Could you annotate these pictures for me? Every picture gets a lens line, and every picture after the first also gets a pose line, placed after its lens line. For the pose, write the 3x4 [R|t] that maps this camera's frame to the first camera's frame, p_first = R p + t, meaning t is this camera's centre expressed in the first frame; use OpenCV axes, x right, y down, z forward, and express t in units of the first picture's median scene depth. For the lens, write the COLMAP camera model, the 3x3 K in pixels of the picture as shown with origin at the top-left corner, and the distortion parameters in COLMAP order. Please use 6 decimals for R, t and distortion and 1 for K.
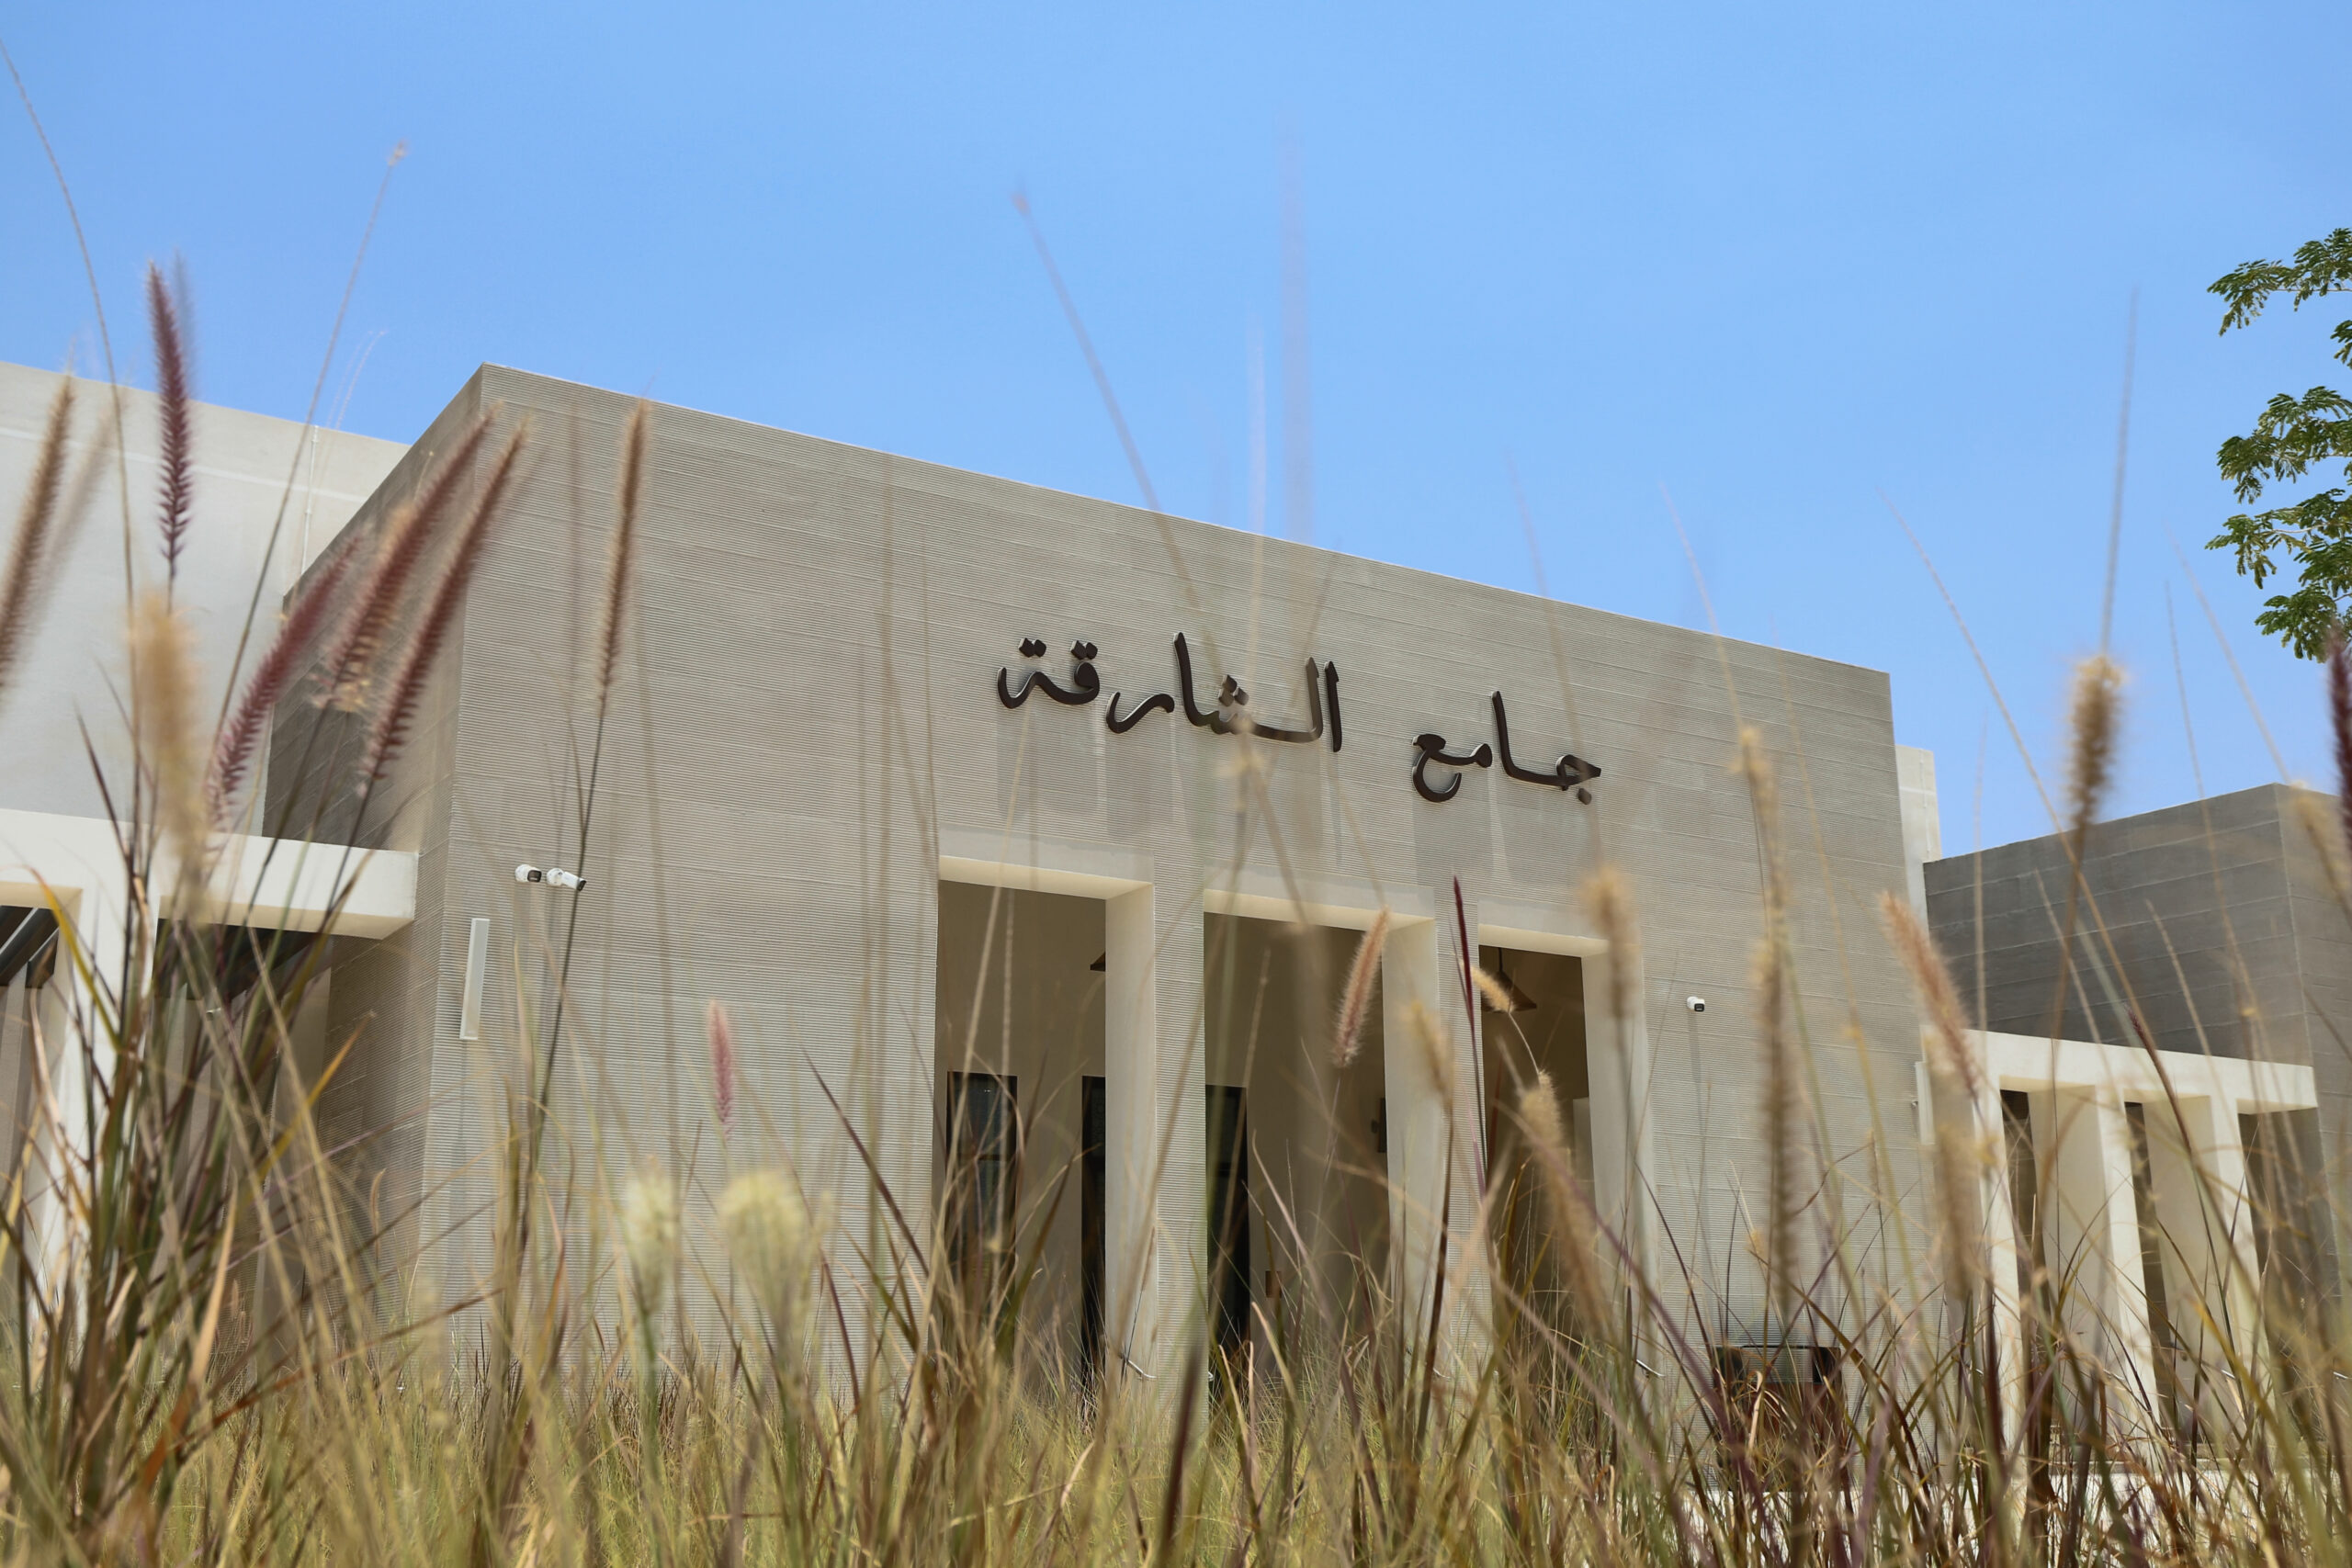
lens RADIAL K [[2330.7, 0, 1176.0], [0, 2330.7, 749.8], [0, 0, 1]] dist [0.008224, 0.001144]
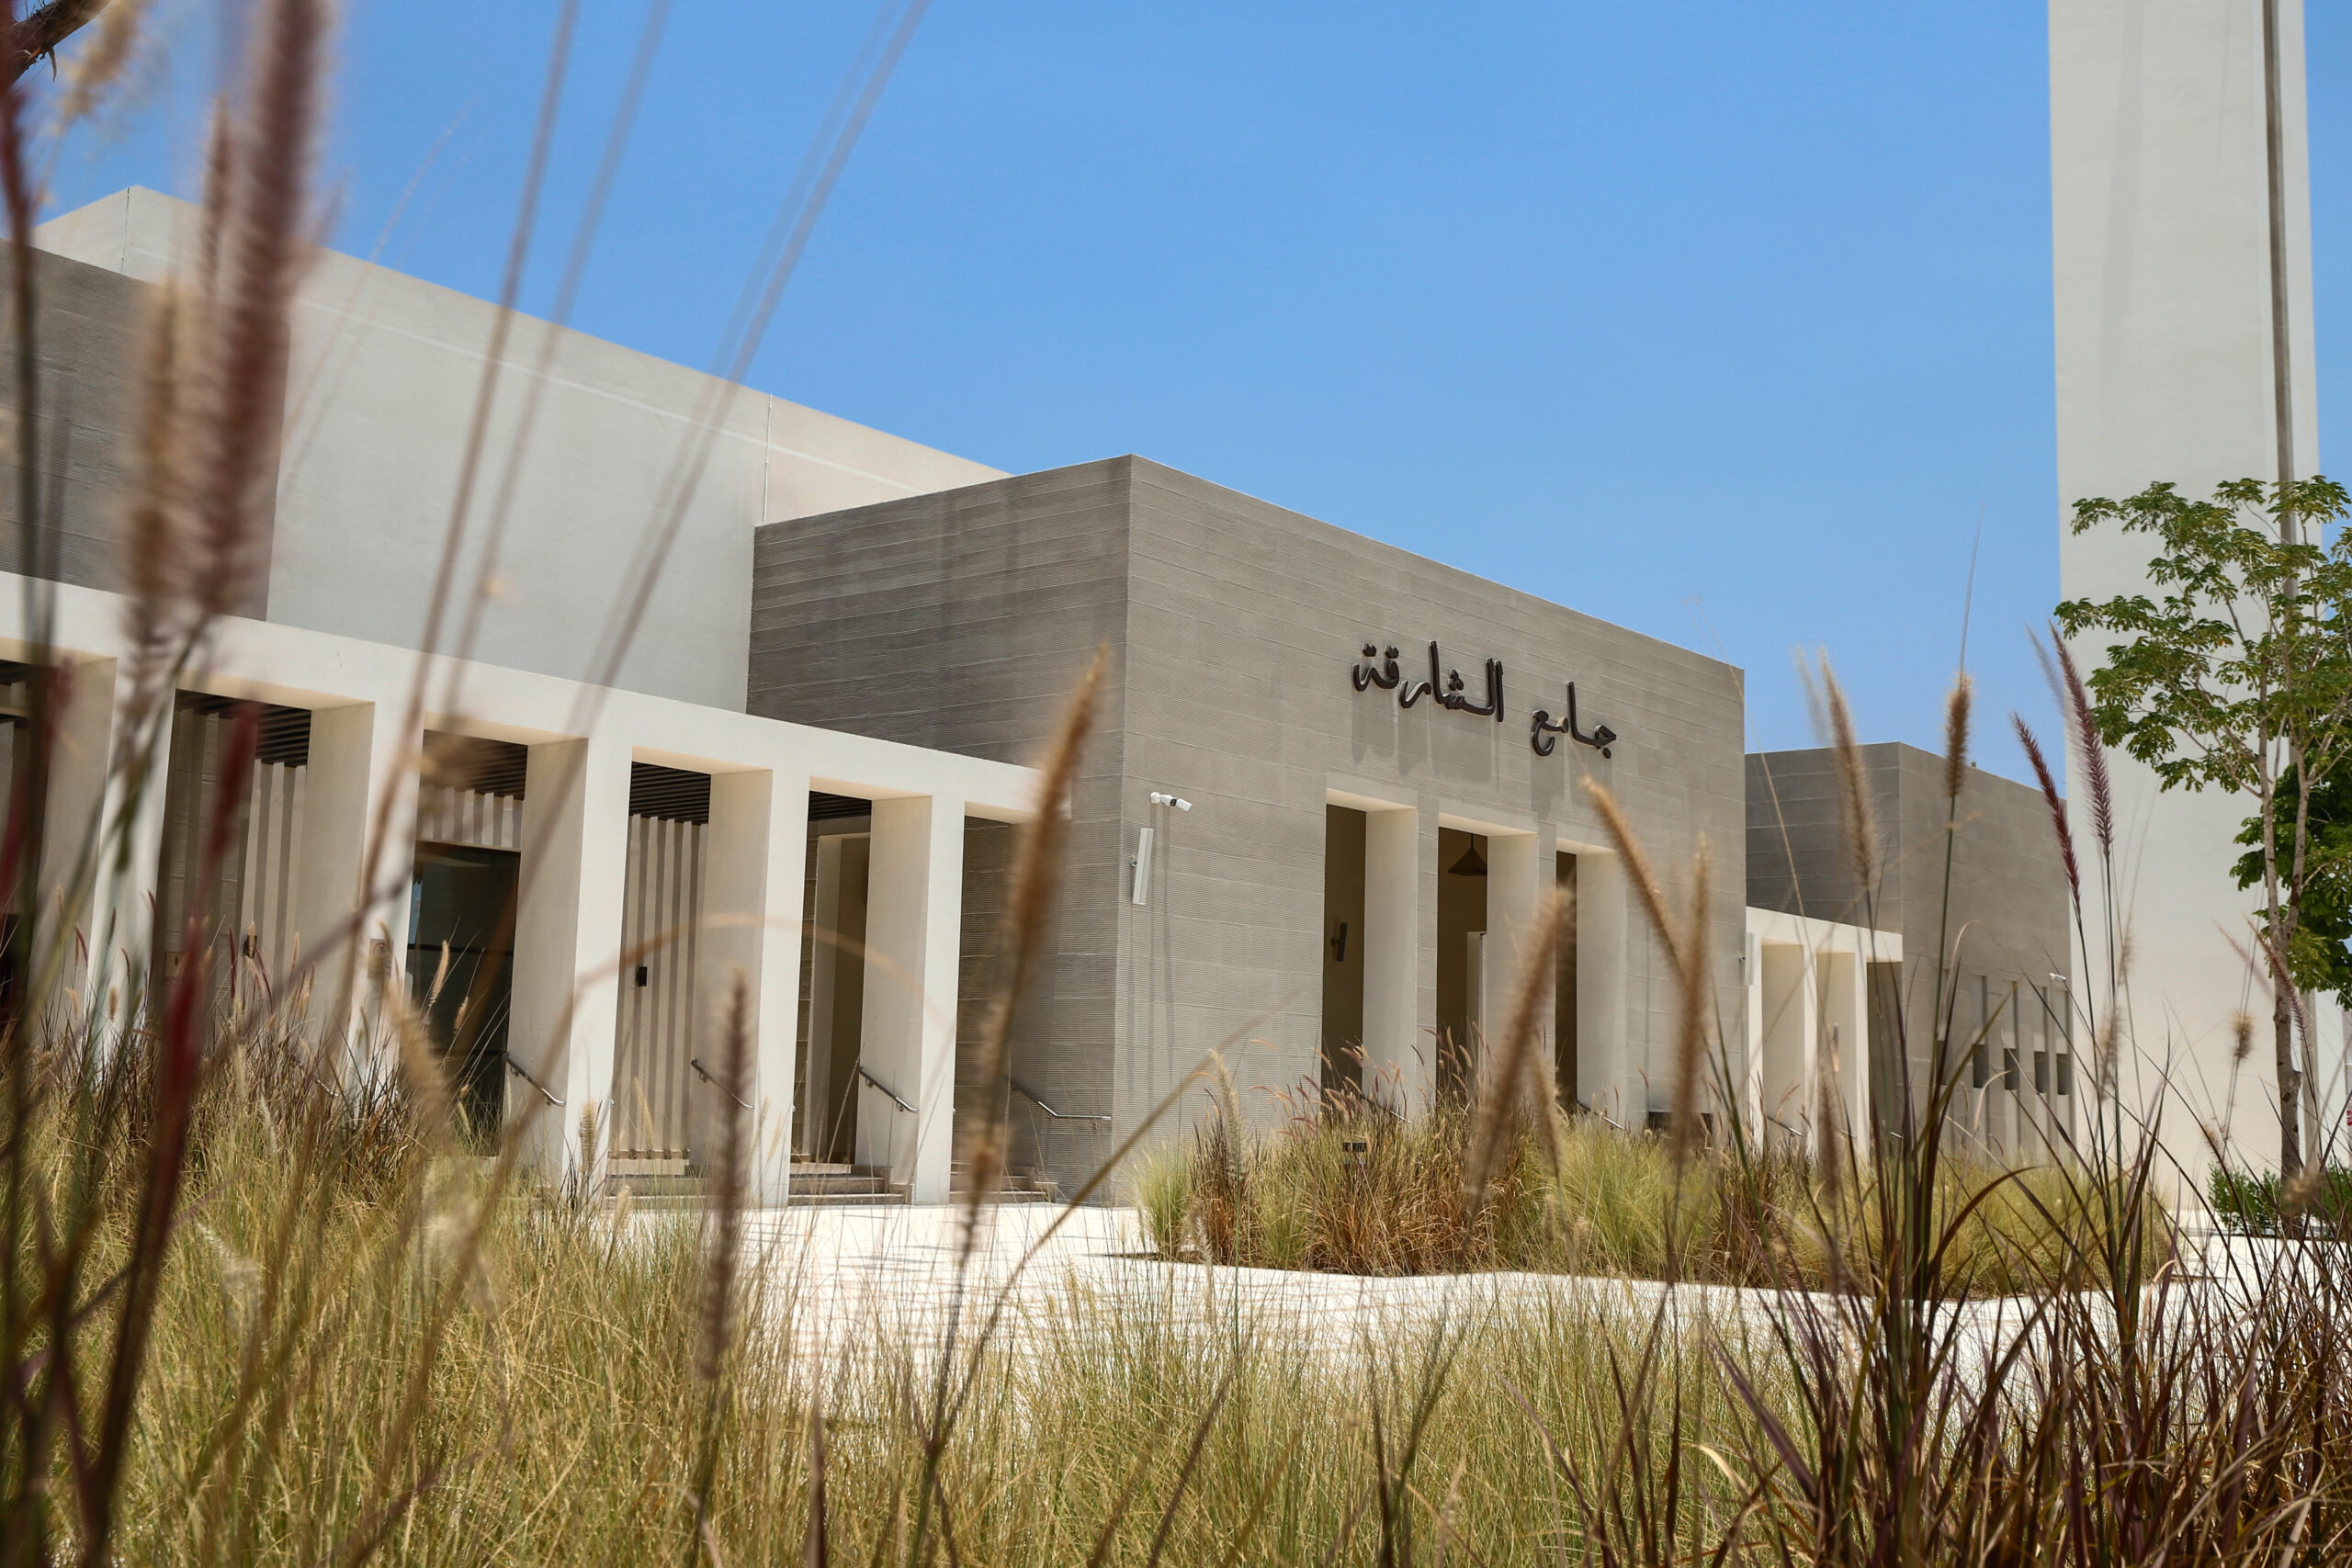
lens RADIAL K [[2469.8, 0, 1176.0], [0, 2469.8, 784.0], [0, 0, 1]] dist [0.022360, 0.009683]
pose [[0.942991, 0.070706, 0.325221, -0.663406], [-0.112058, 0.987571, 0.110210, -0.115264], [-0.313386, -0.140371, 0.939194, -0.457156]]
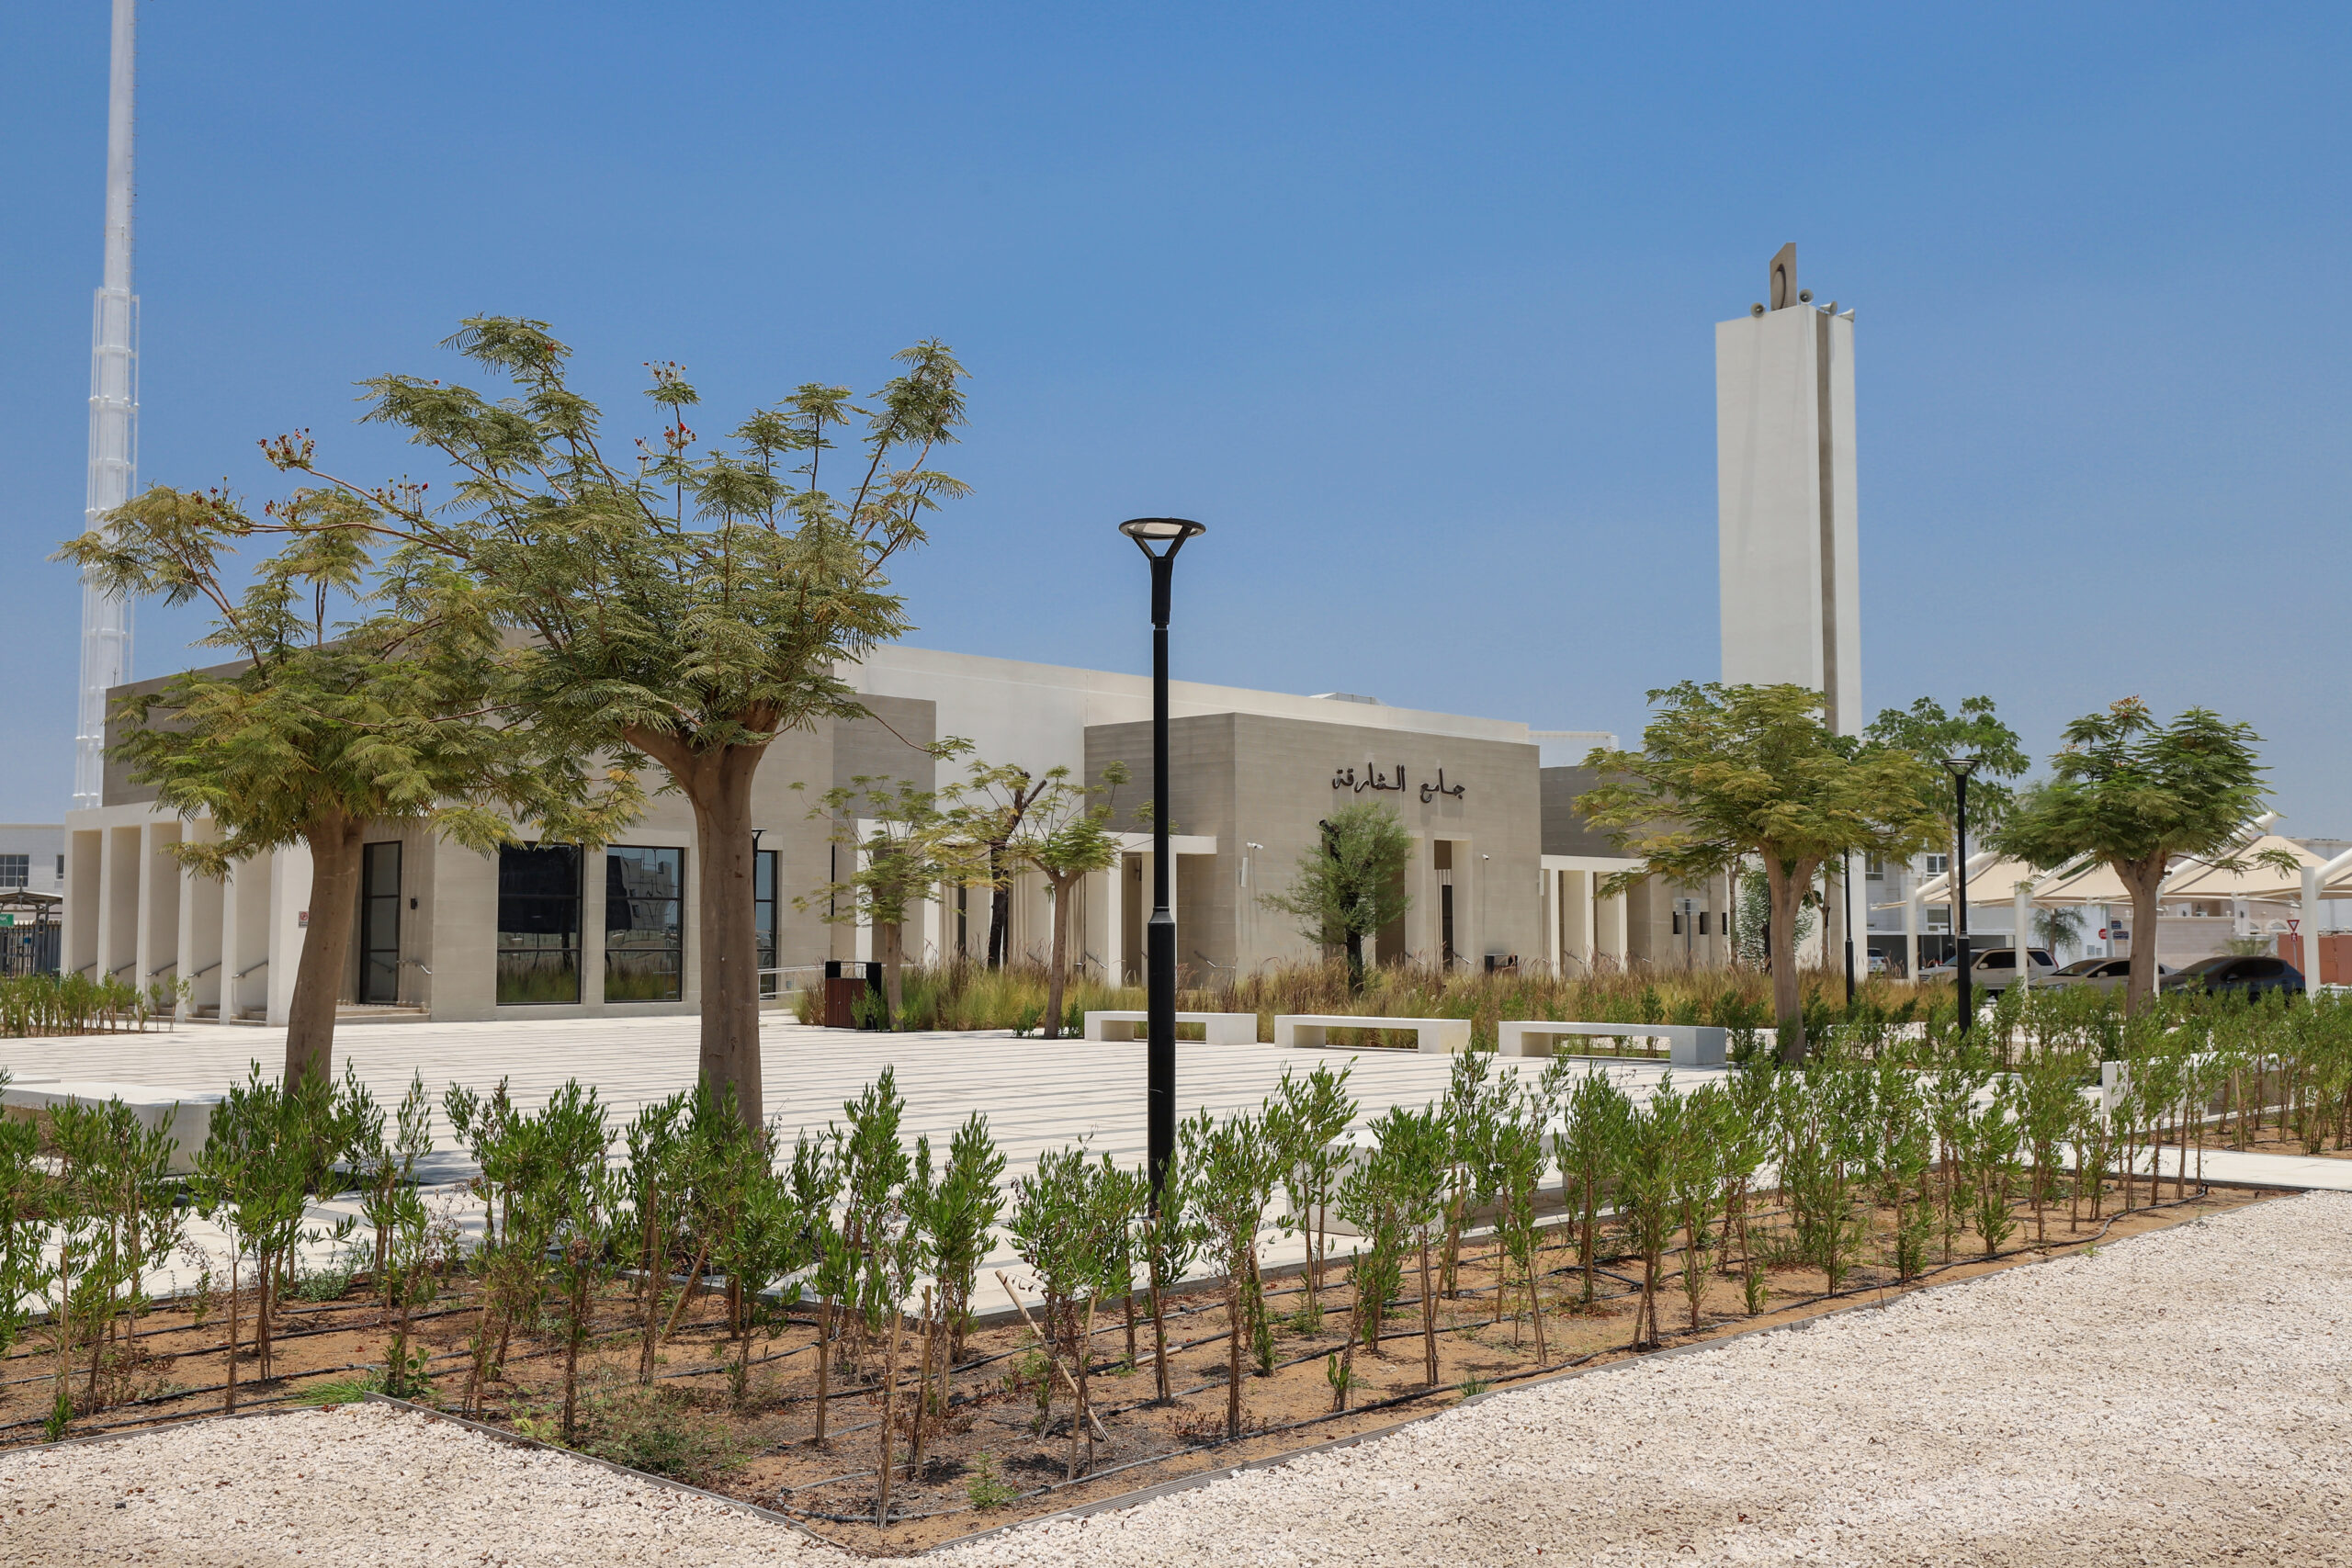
lens RADIAL K [[2330.7, 0, 1176.0], [0, 2330.7, 749.8], [0, 0, 1]] dist [0.008224, 0.001144]
pose [[0.969279, 0.020240, 0.245130, -1.151761], [-0.063585, 0.983350, 0.170233, -0.652003], [-0.237603, -0.180590, 0.954428, -2.310583]]
